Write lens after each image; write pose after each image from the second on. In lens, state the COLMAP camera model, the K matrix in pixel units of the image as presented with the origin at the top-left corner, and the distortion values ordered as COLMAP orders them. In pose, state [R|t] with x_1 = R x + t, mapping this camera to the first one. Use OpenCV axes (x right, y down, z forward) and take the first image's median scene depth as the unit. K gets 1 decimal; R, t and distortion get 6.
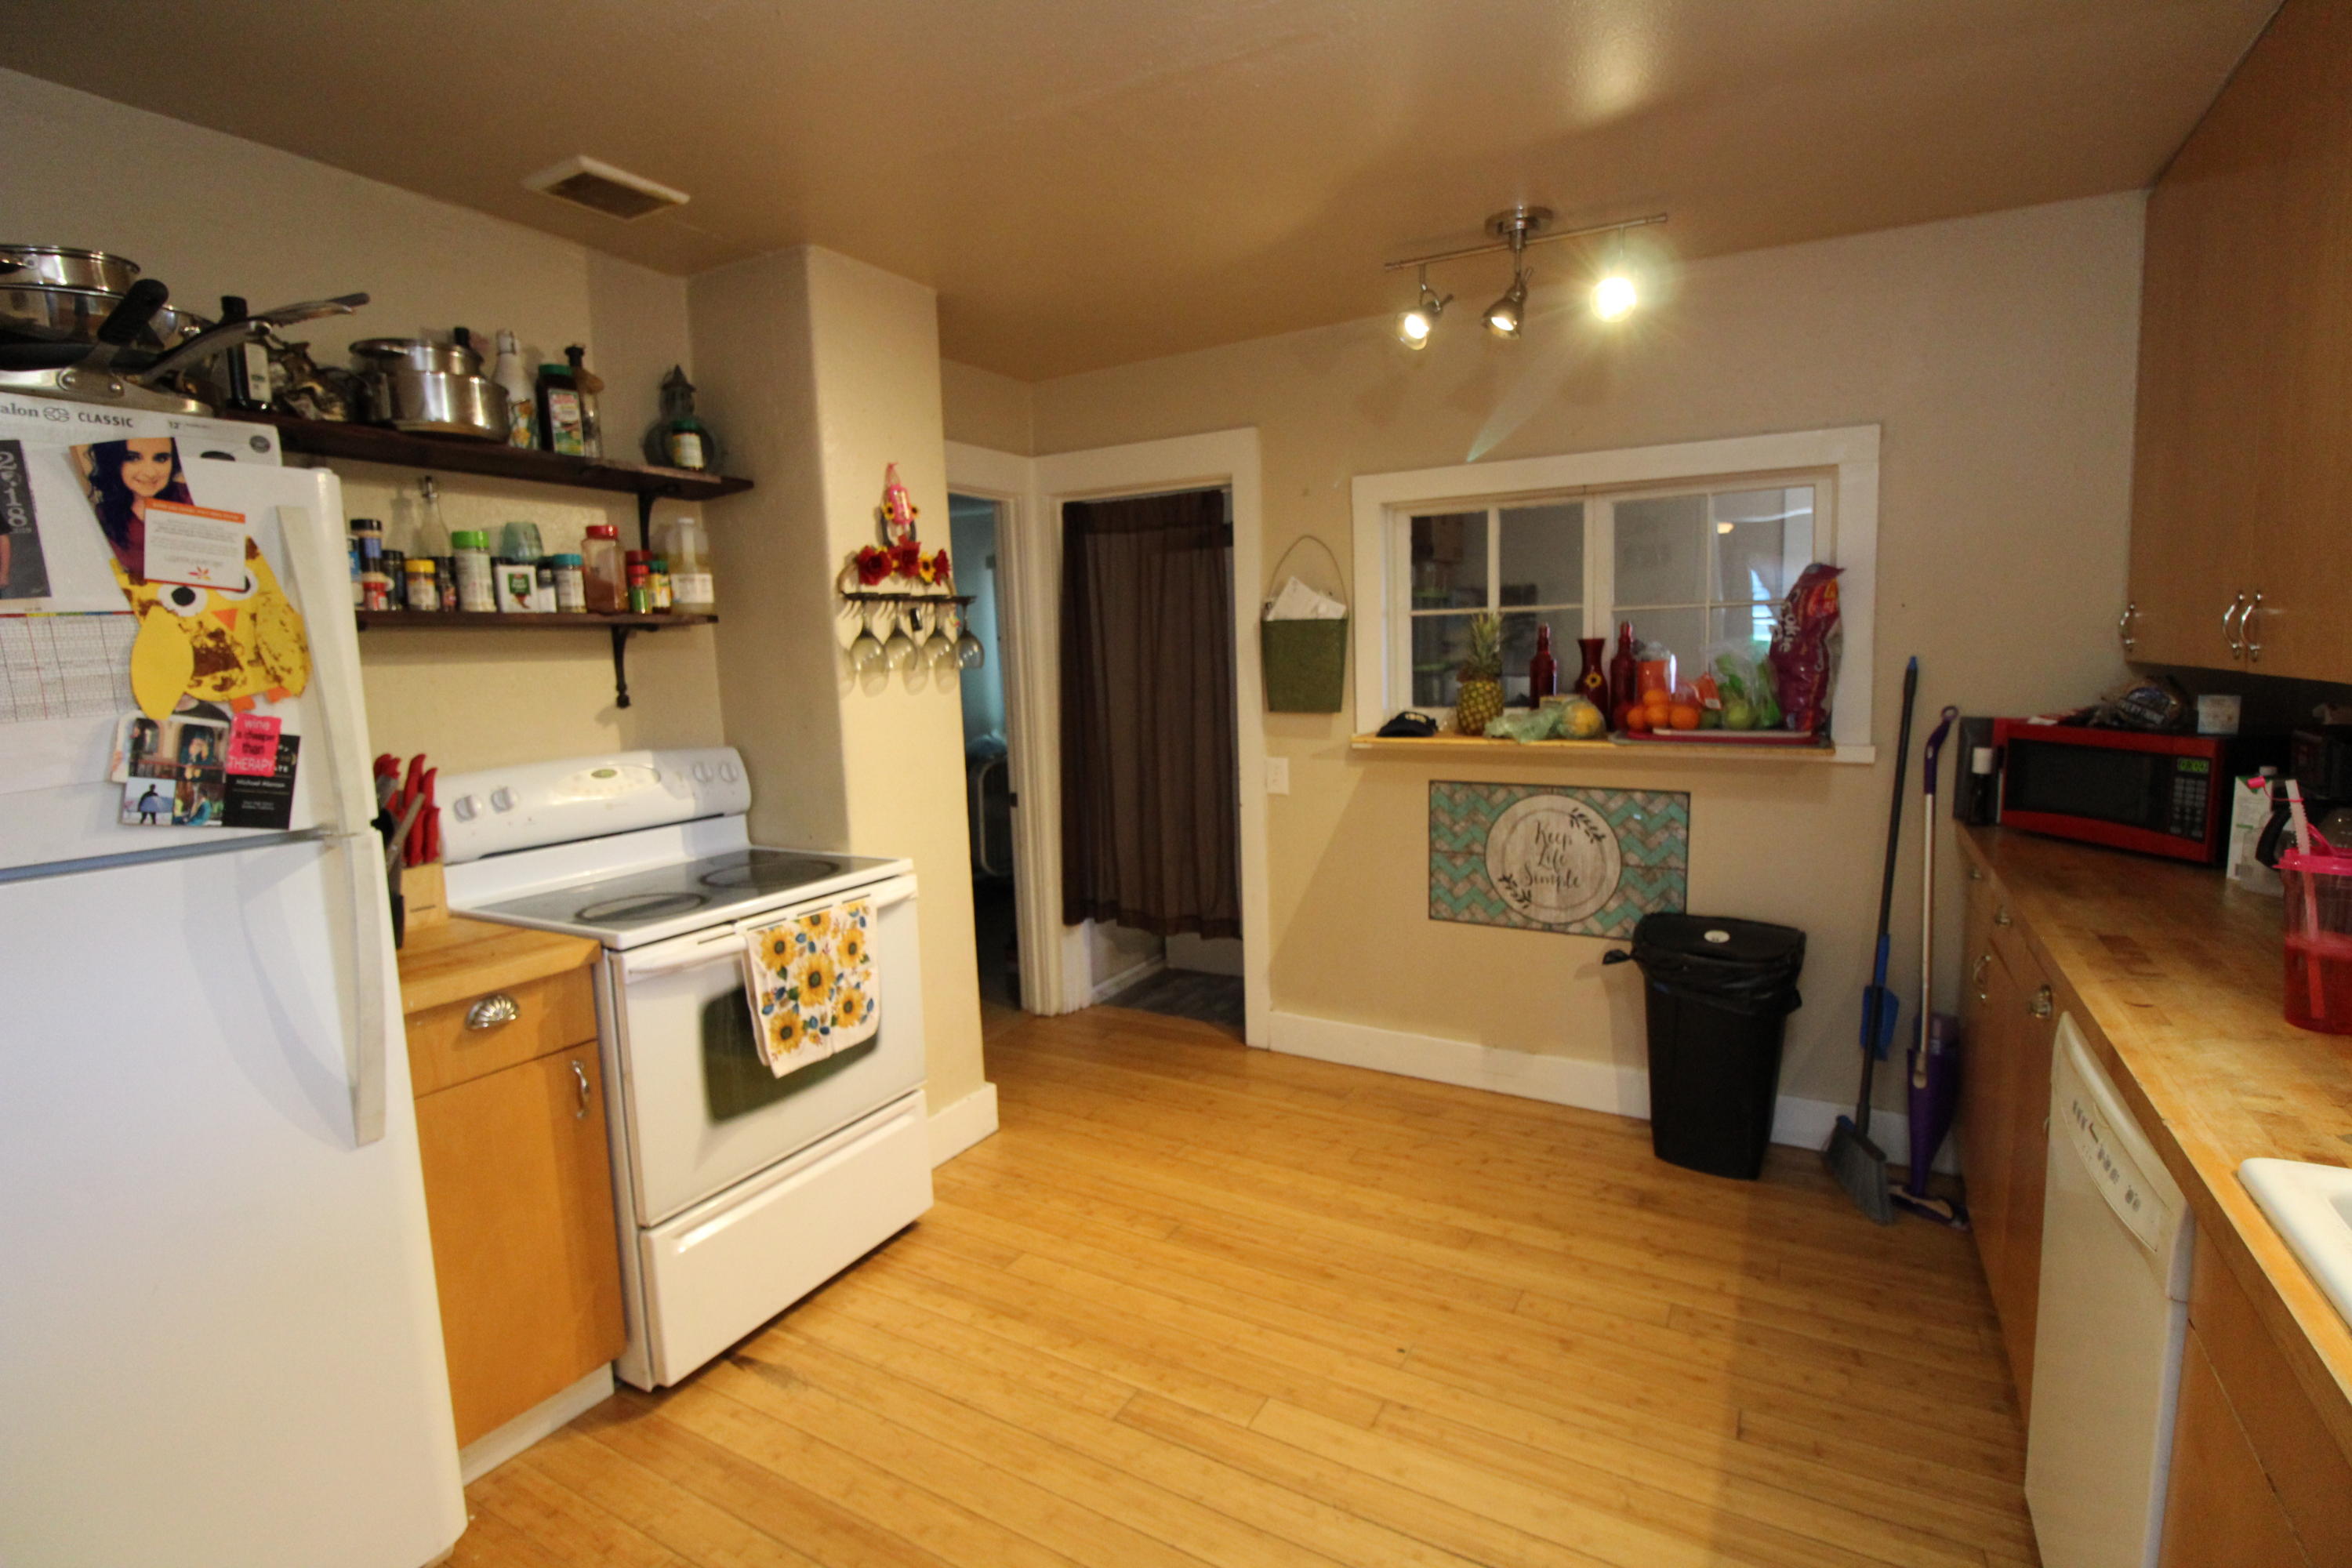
lens RADIAL K [[1089.4, 0, 1177.3], [0, 1089.4, 772.5], [0, 0, 1]] dist [-0.014162, -0.003578]
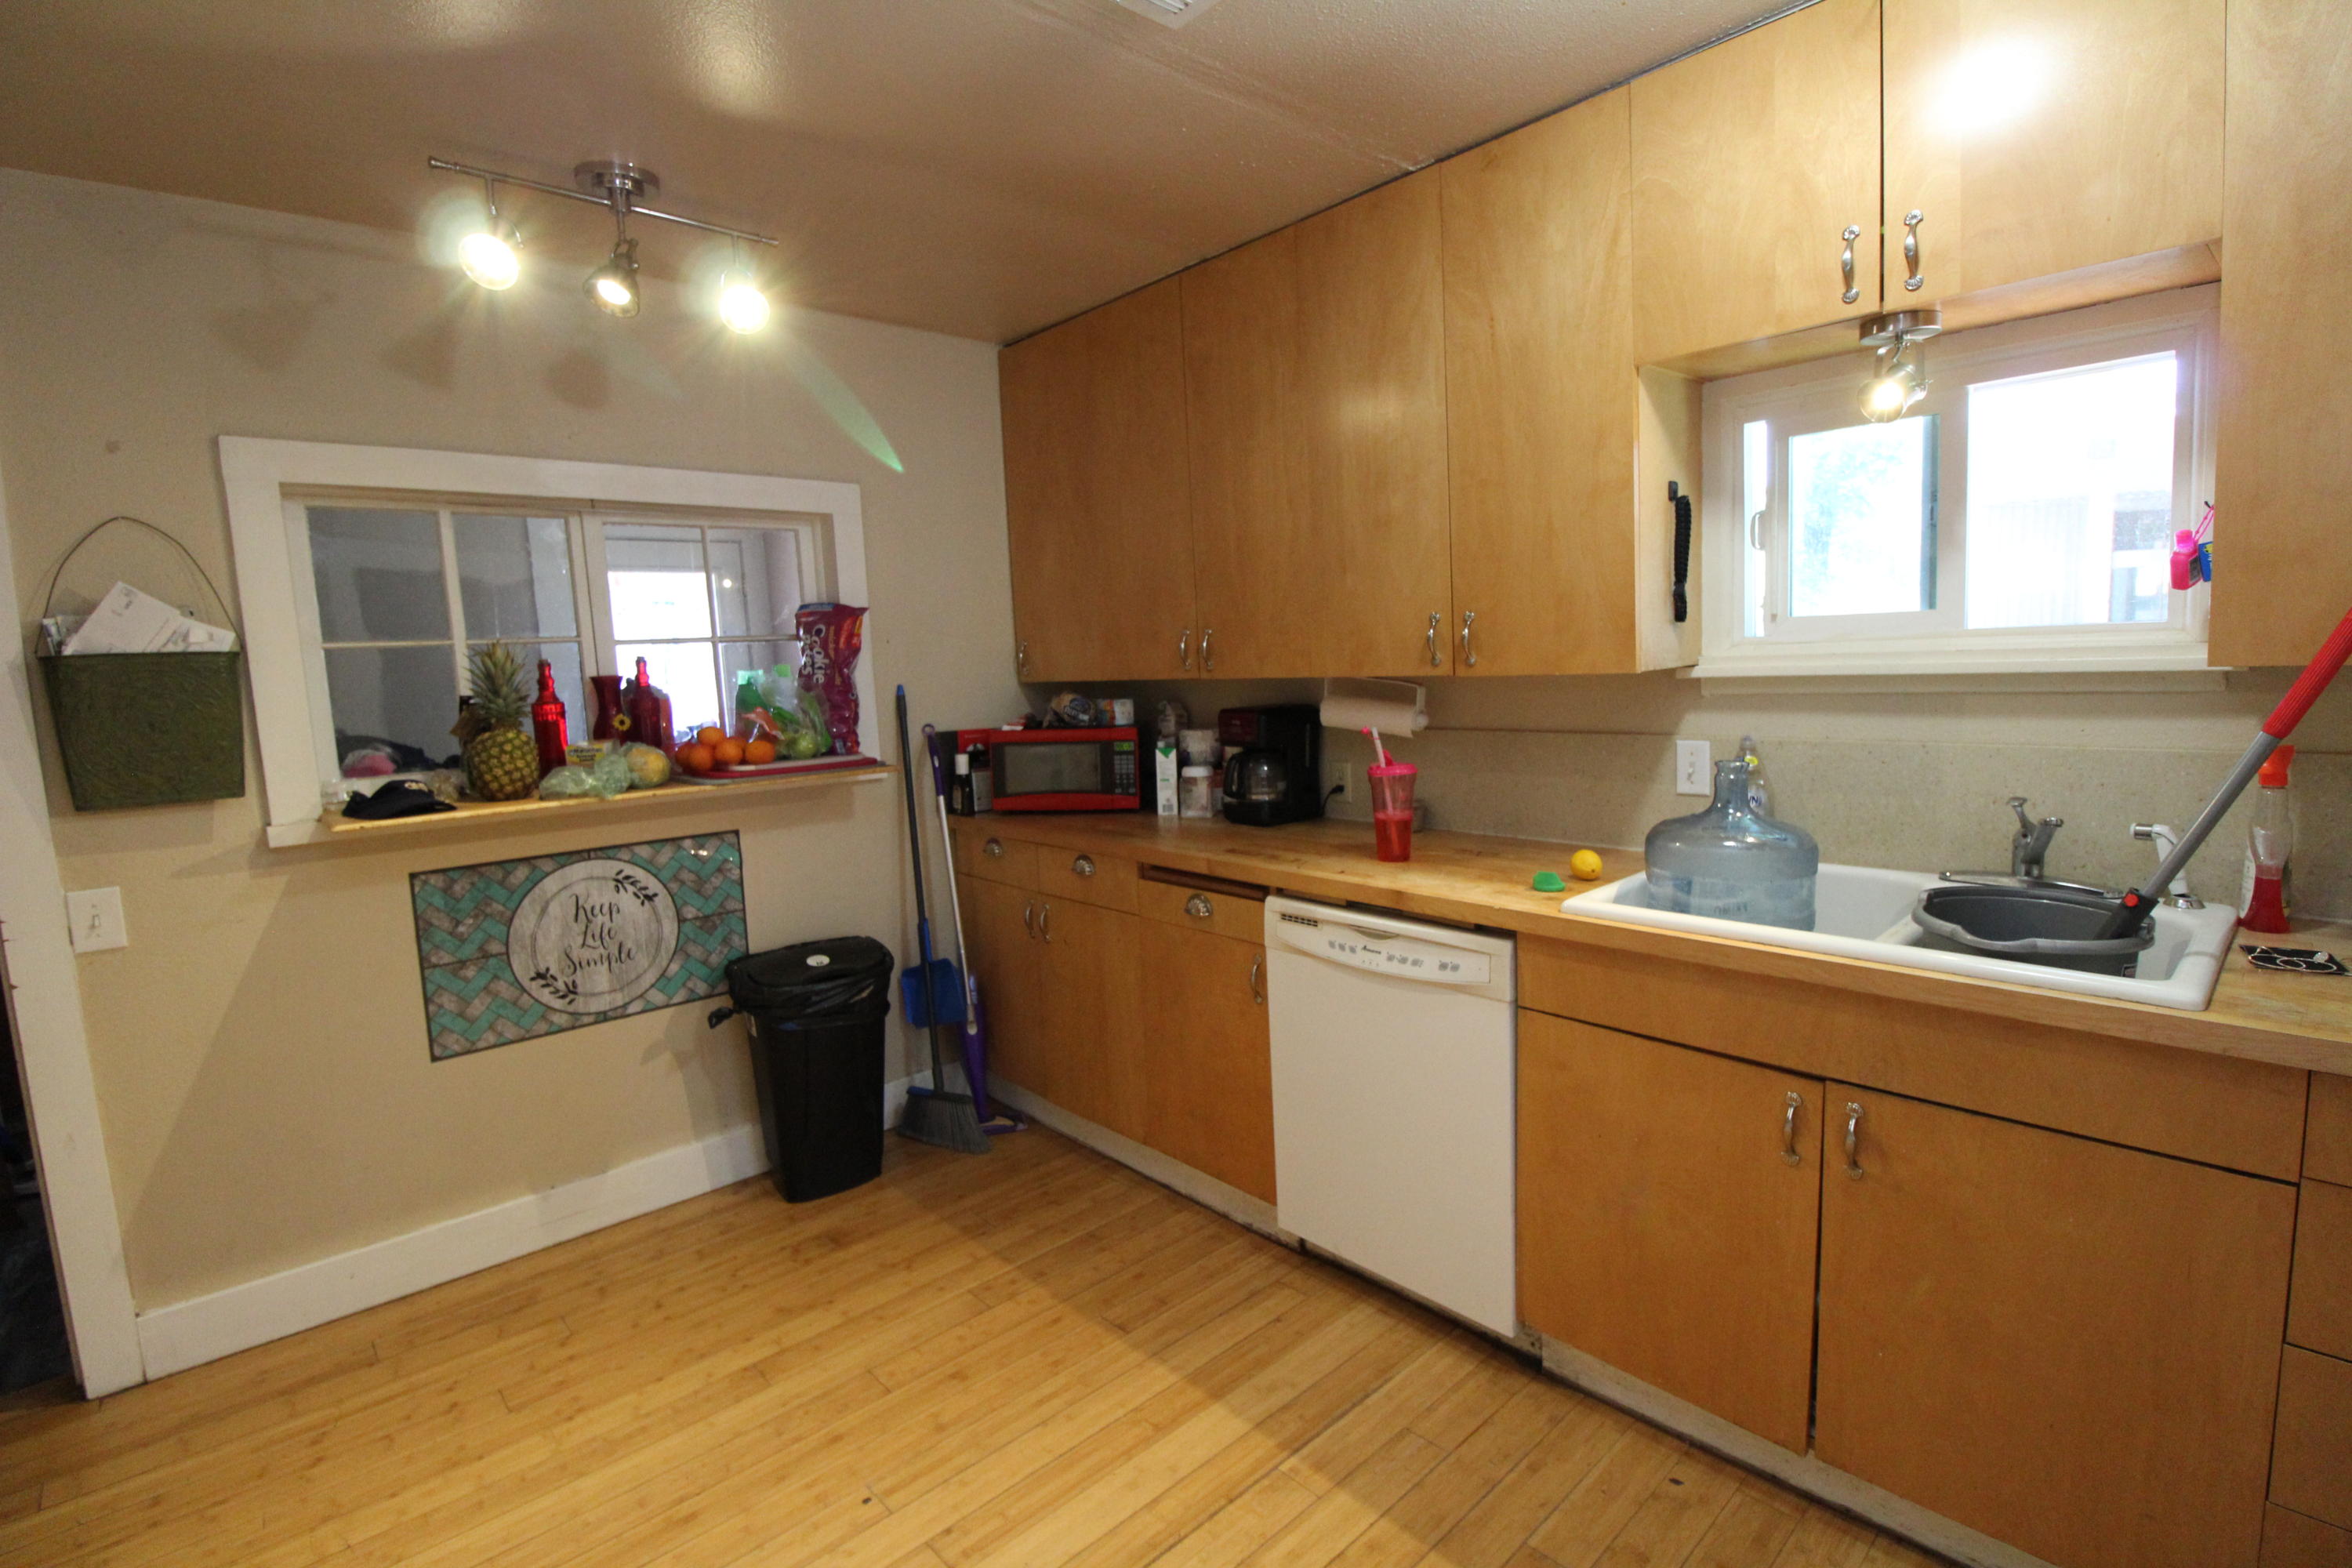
lens RADIAL K [[1089.4, 0, 1184.7], [0, 1089.4, 773.8], [0, 0, 1]] dist [-0.014162, -0.003578]
pose [[0.294356, -0.090936, 0.951360, -0.312809], [0.145752, 0.988089, 0.049351, -0.020061], [-0.944516, 0.124136, 0.304104, 0.295785]]
